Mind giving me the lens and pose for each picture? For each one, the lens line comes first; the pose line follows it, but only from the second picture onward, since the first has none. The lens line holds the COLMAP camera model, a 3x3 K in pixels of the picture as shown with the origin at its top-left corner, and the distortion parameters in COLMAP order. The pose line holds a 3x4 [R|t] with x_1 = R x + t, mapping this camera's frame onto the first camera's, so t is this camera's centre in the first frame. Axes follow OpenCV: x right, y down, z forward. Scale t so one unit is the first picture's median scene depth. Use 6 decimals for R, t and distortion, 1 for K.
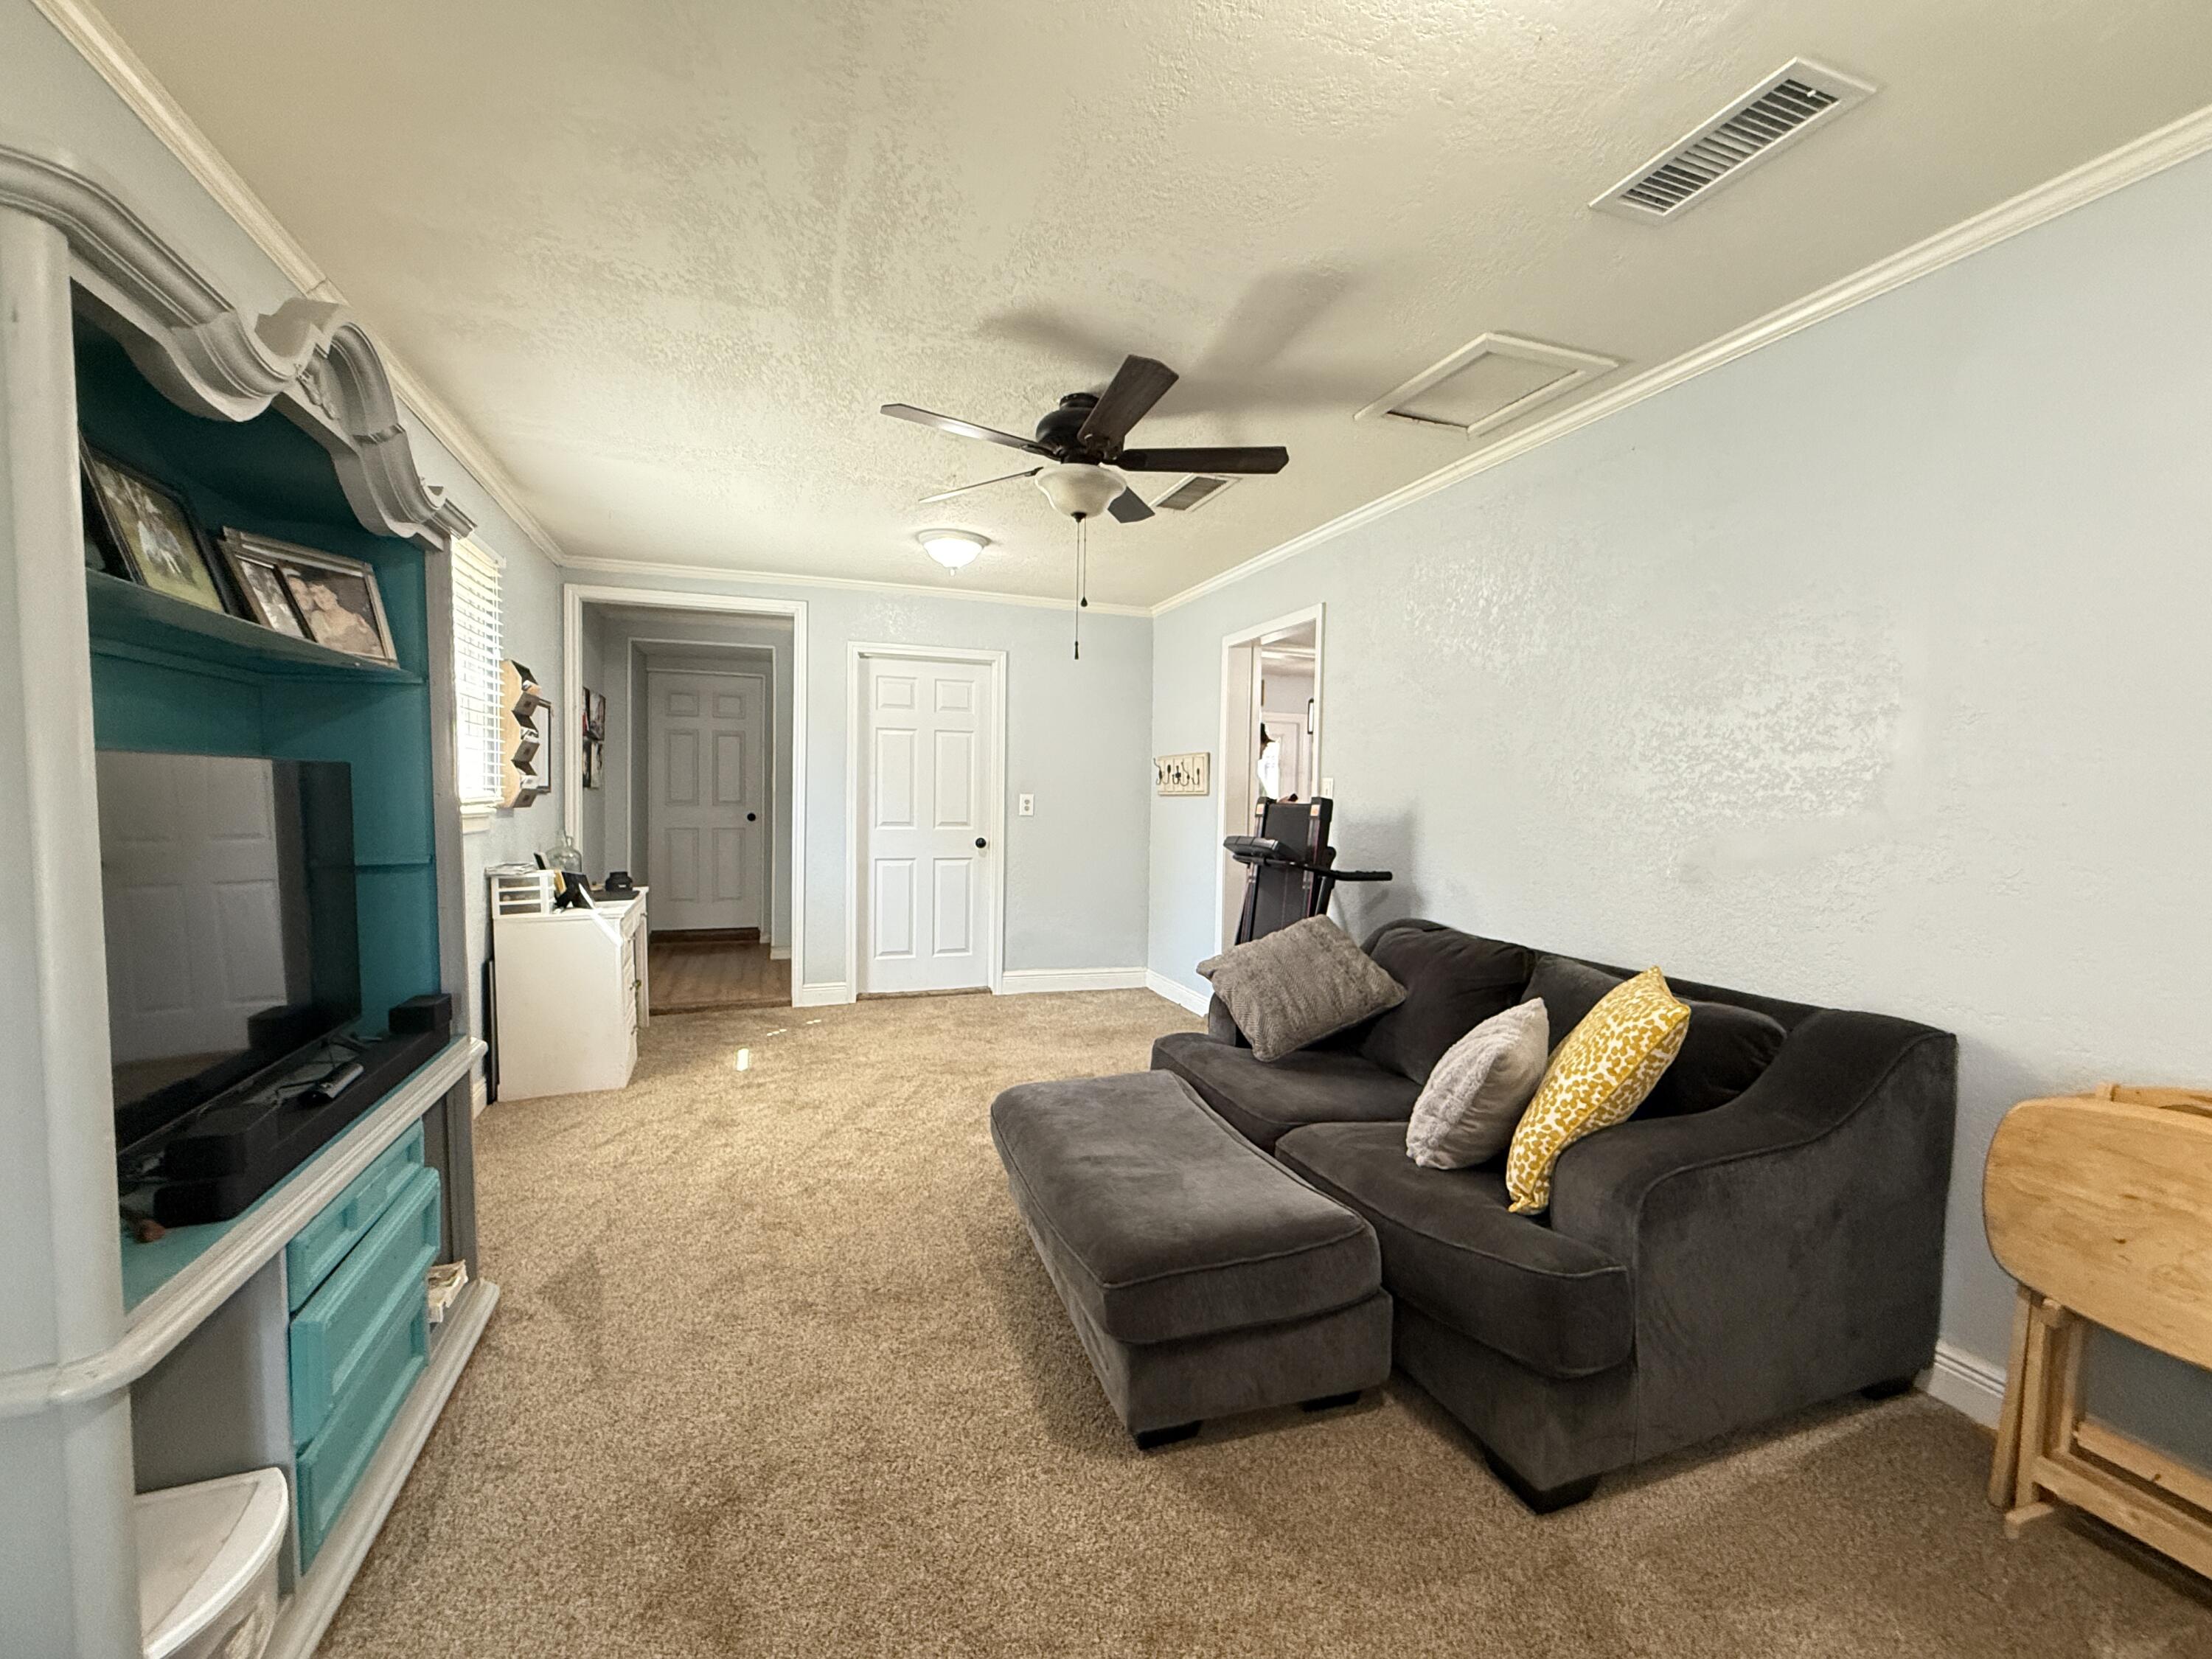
lens RADIAL K [[888.4, 0, 1100.3], [0, 888.4, 829.5], [0, 0, 1]] dist [0.001051, 0.000096]
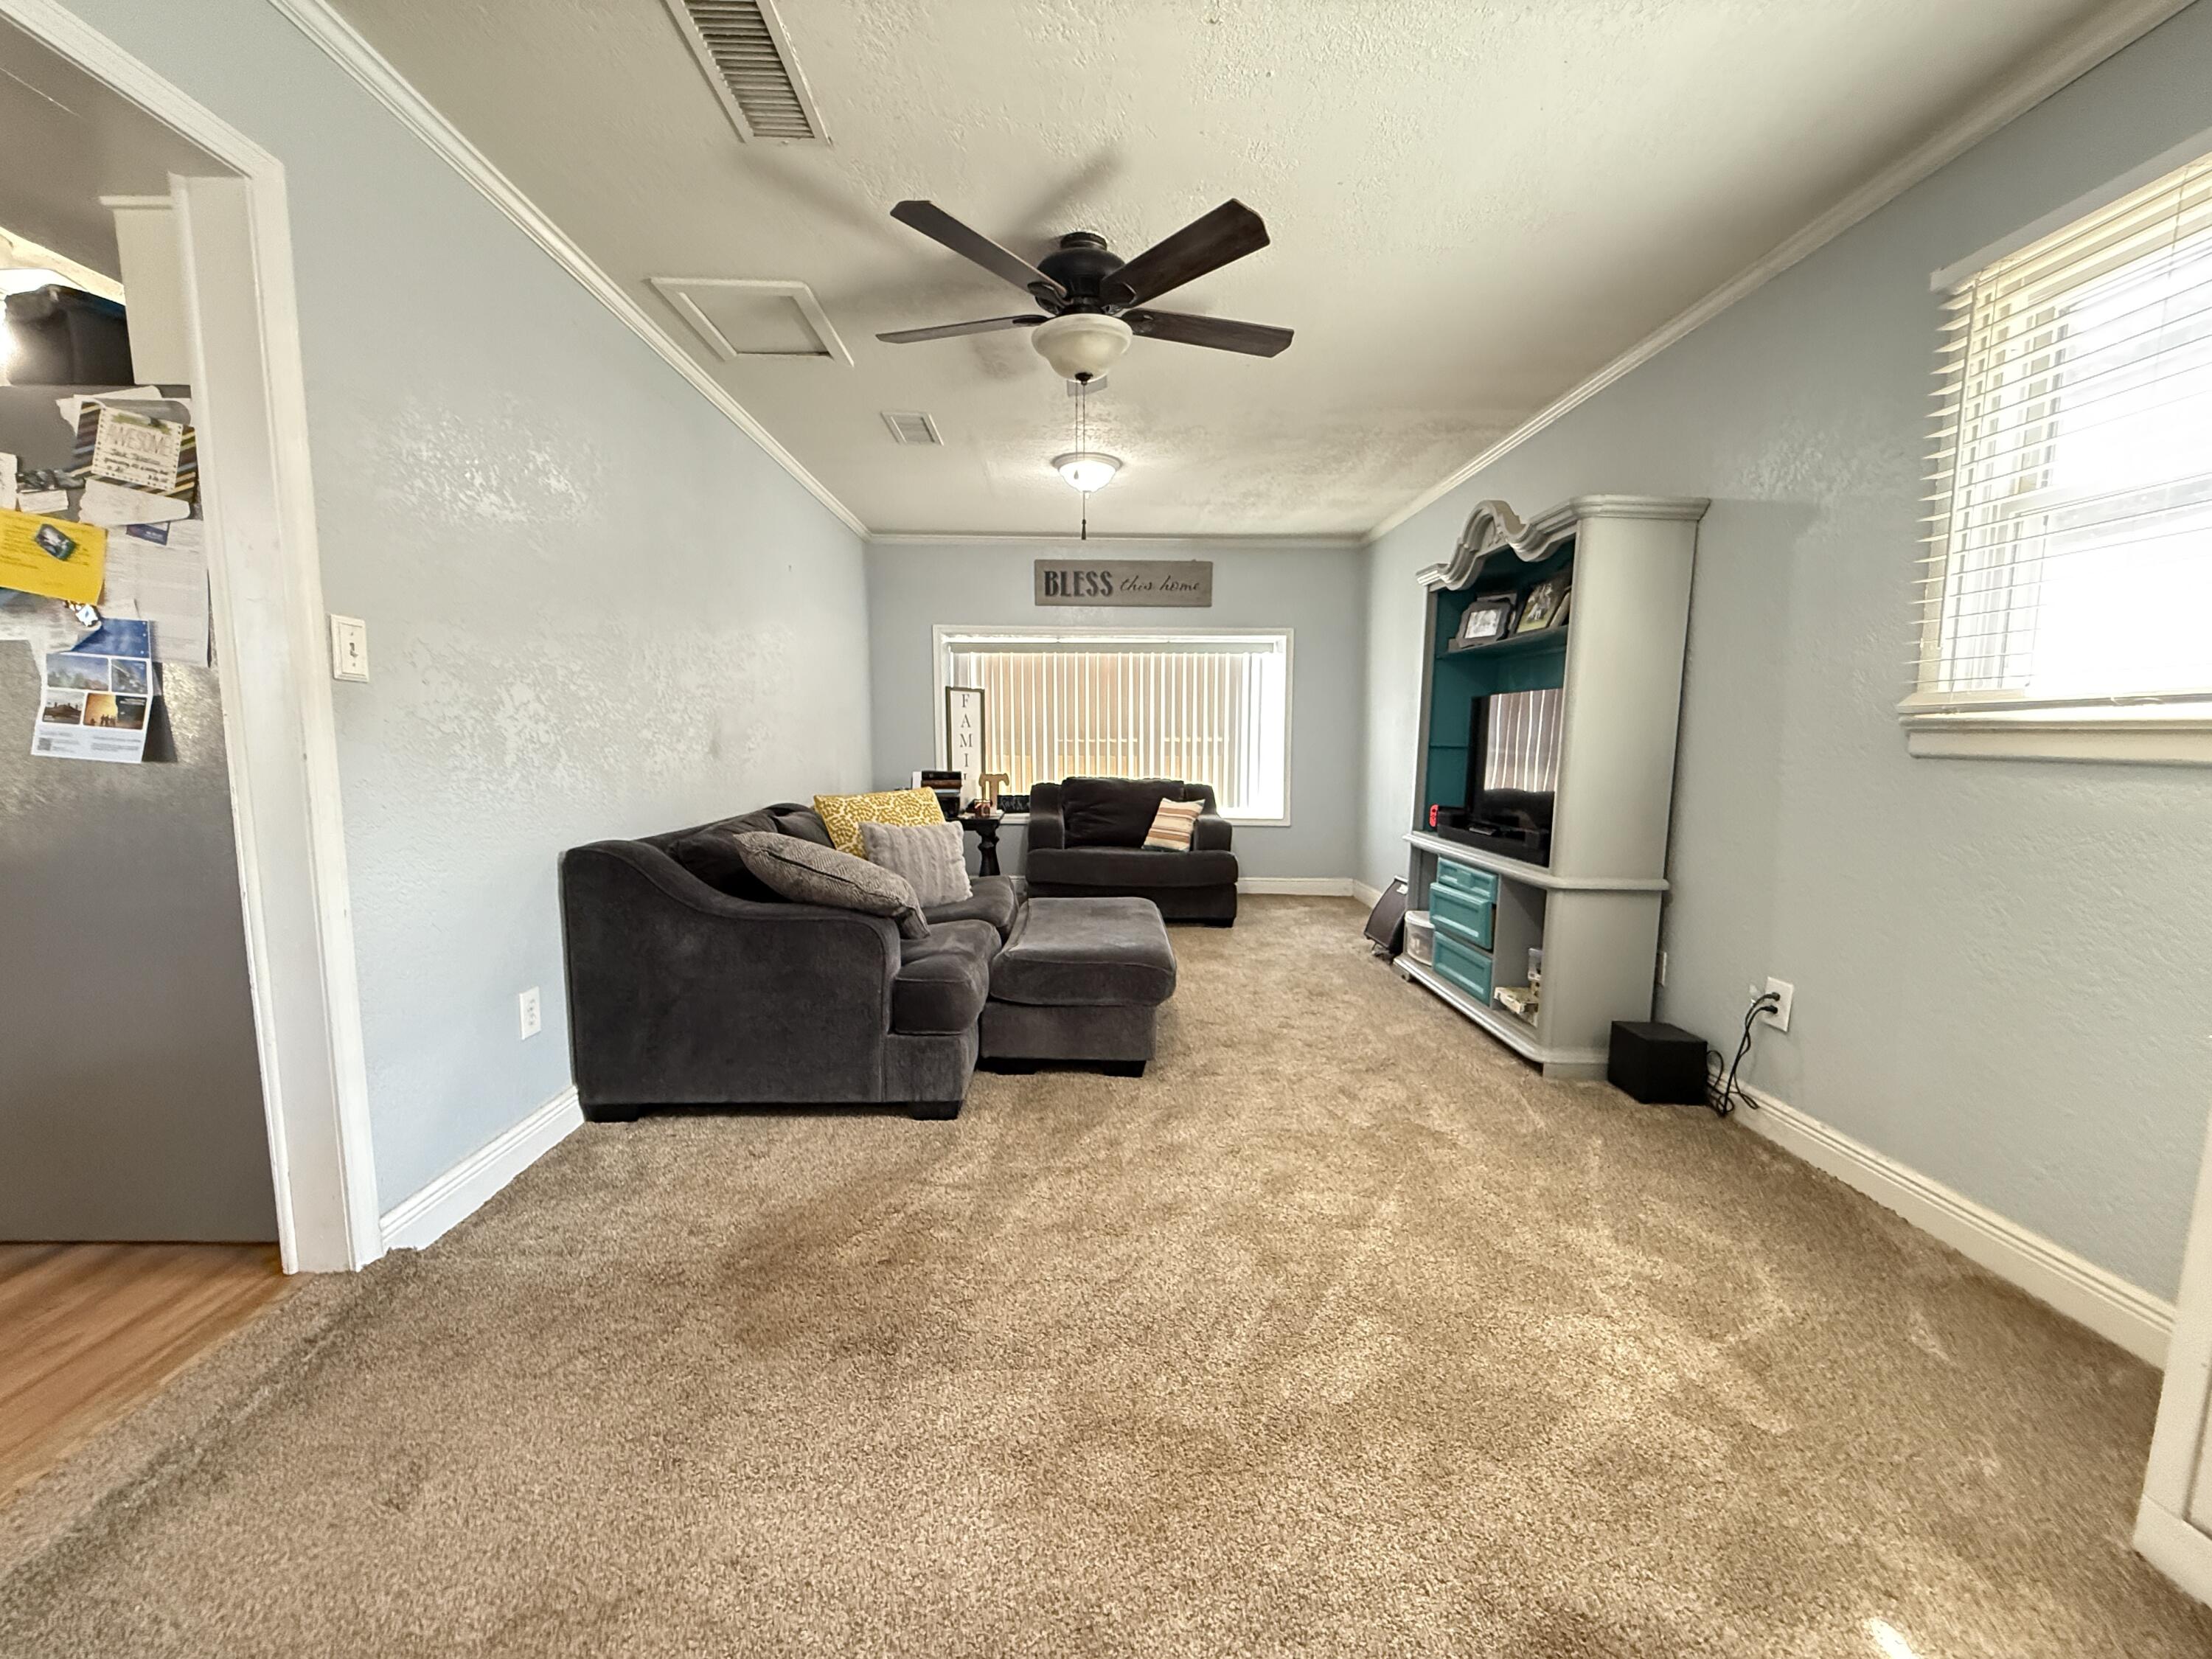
lens RADIAL K [[888.4, 0, 1100.3], [0, 888.4, 829.5], [0, 0, 1]] dist [0.001051, 0.000096]
pose [[-0.946517, -0.053264, 0.318228, -0.406199], [-0.005216, 0.988677, 0.149969, -0.039030], [-0.322612, 0.140289, -0.936077, 2.209630]]
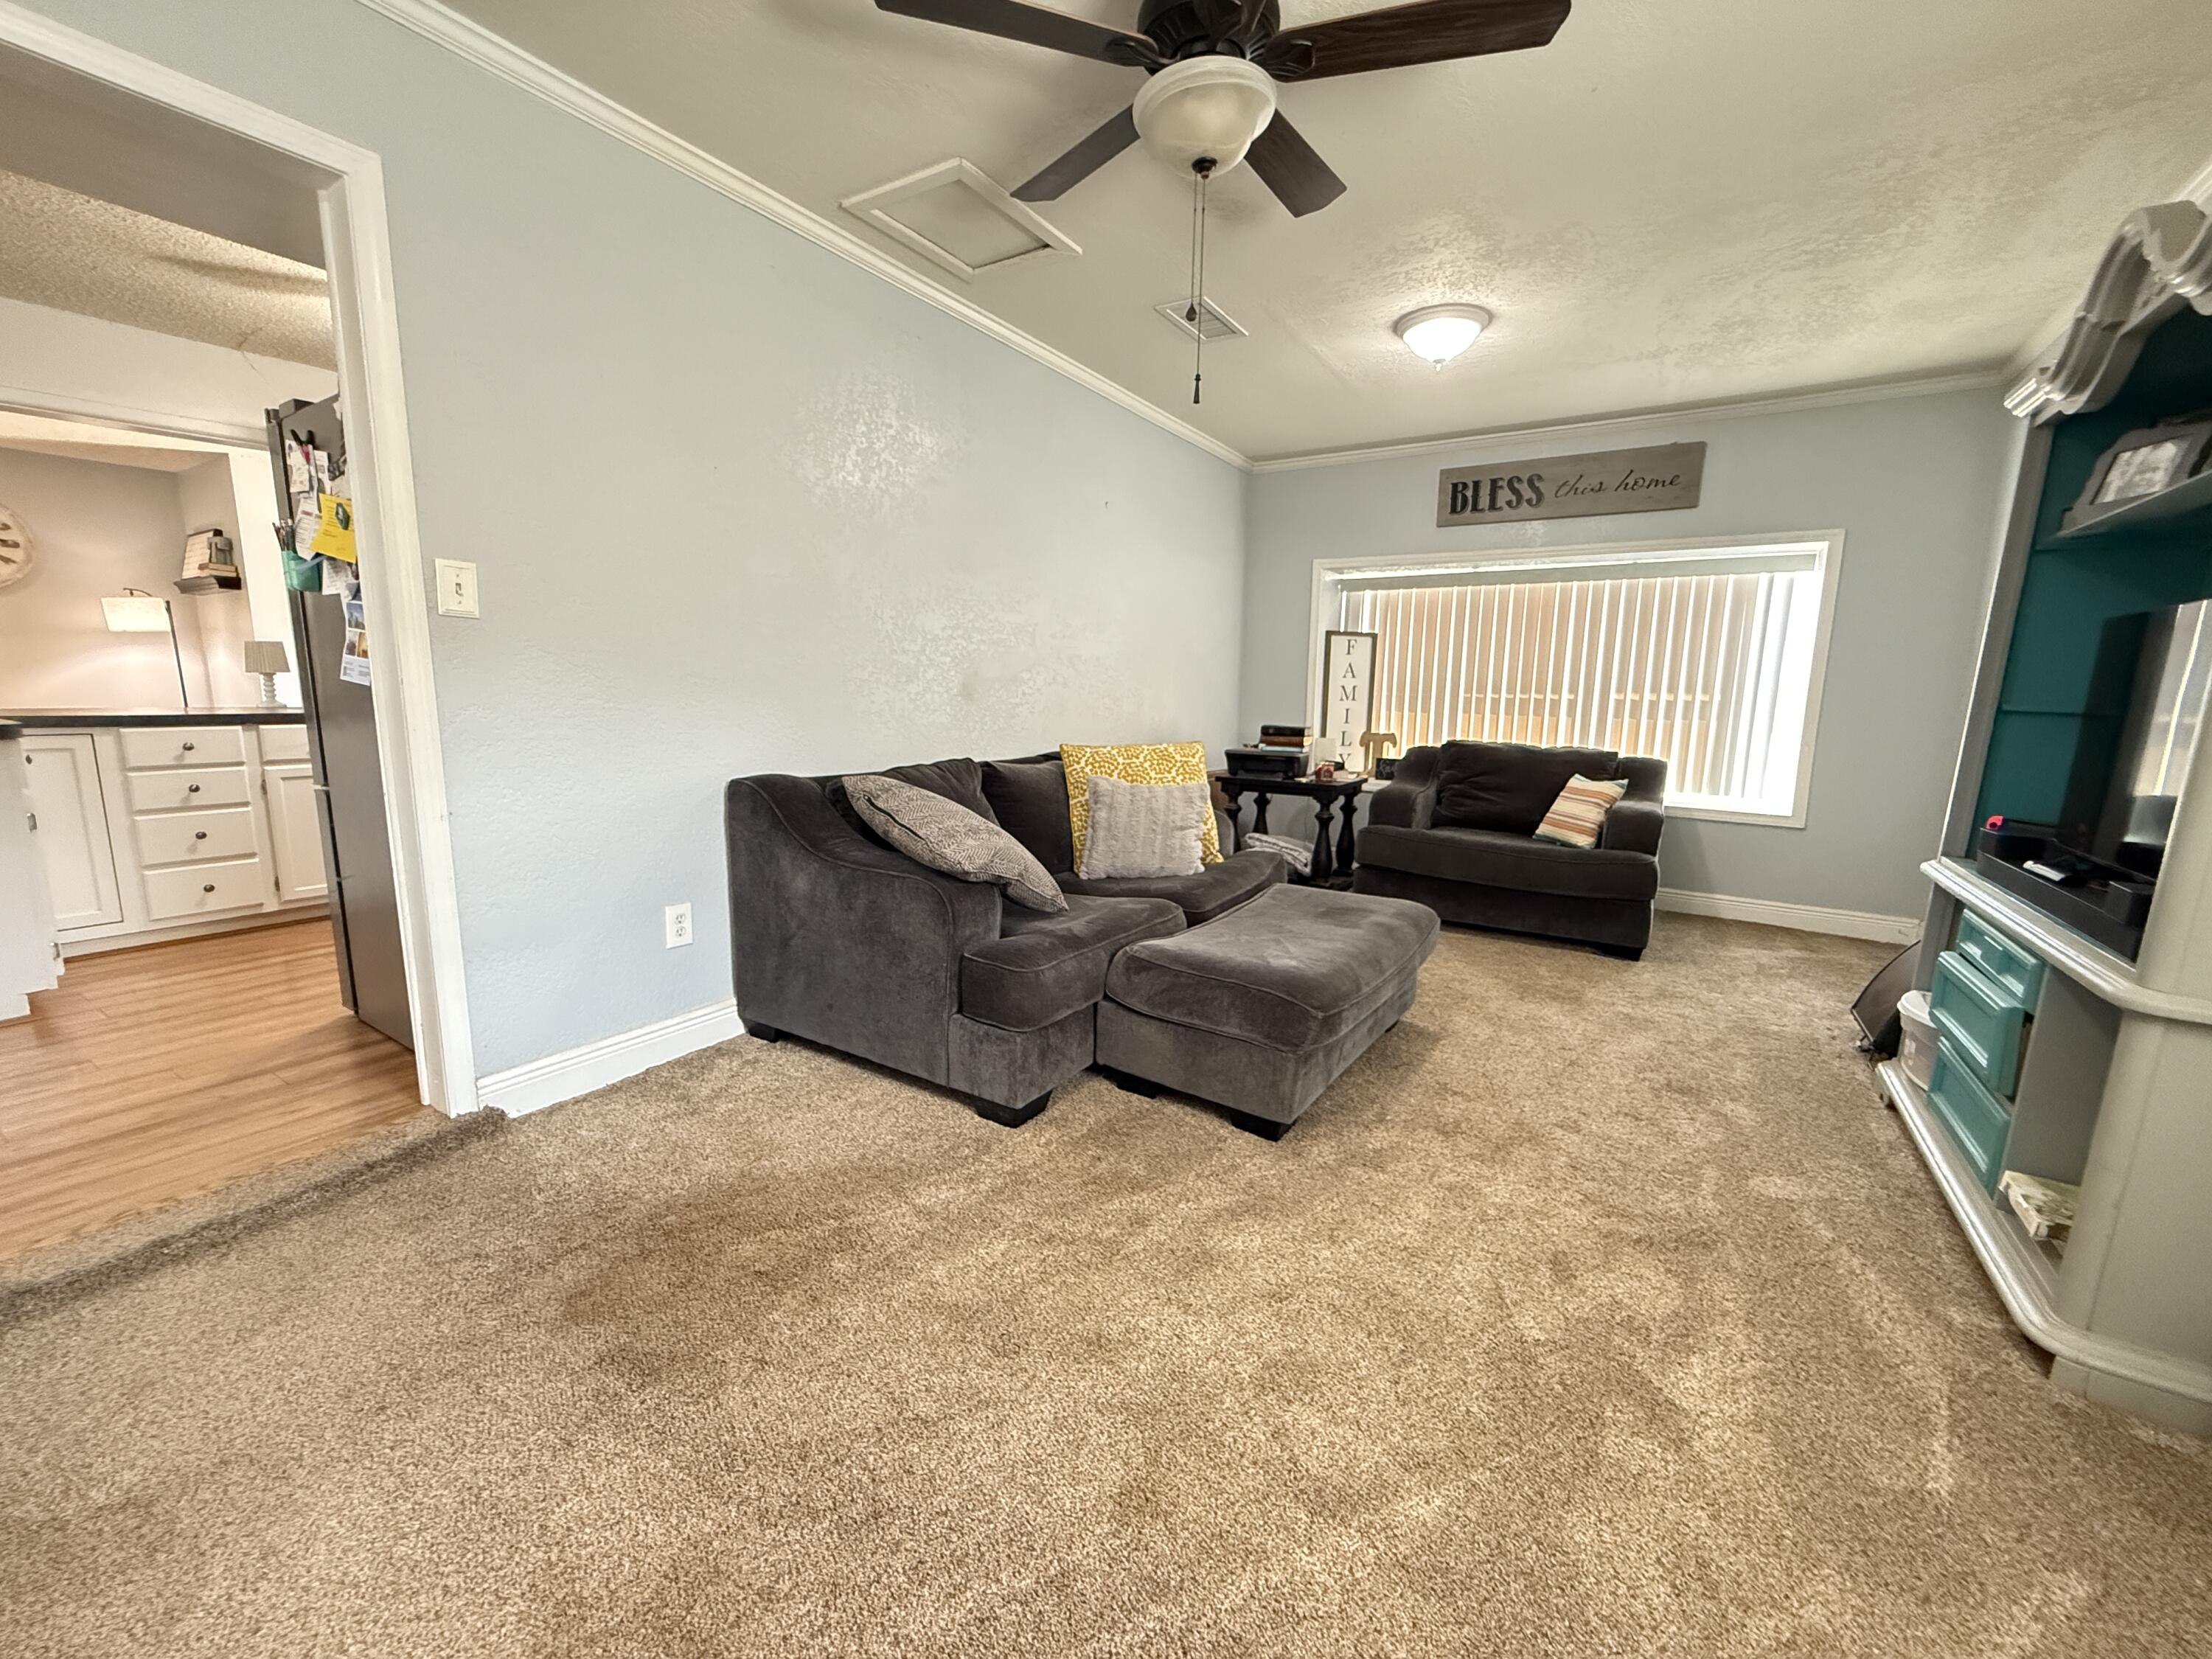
lens RADIAL K [[888.4, 0, 1100.3], [0, 888.4, 829.5], [0, 0, 1]] dist [0.001051, 0.000096]
pose [[-0.602834, -0.154077, 0.782848, -0.642433], [0.004973, 0.980432, 0.196795, -0.011836], [-0.797851, 0.122528, -0.590272, 1.736225]]
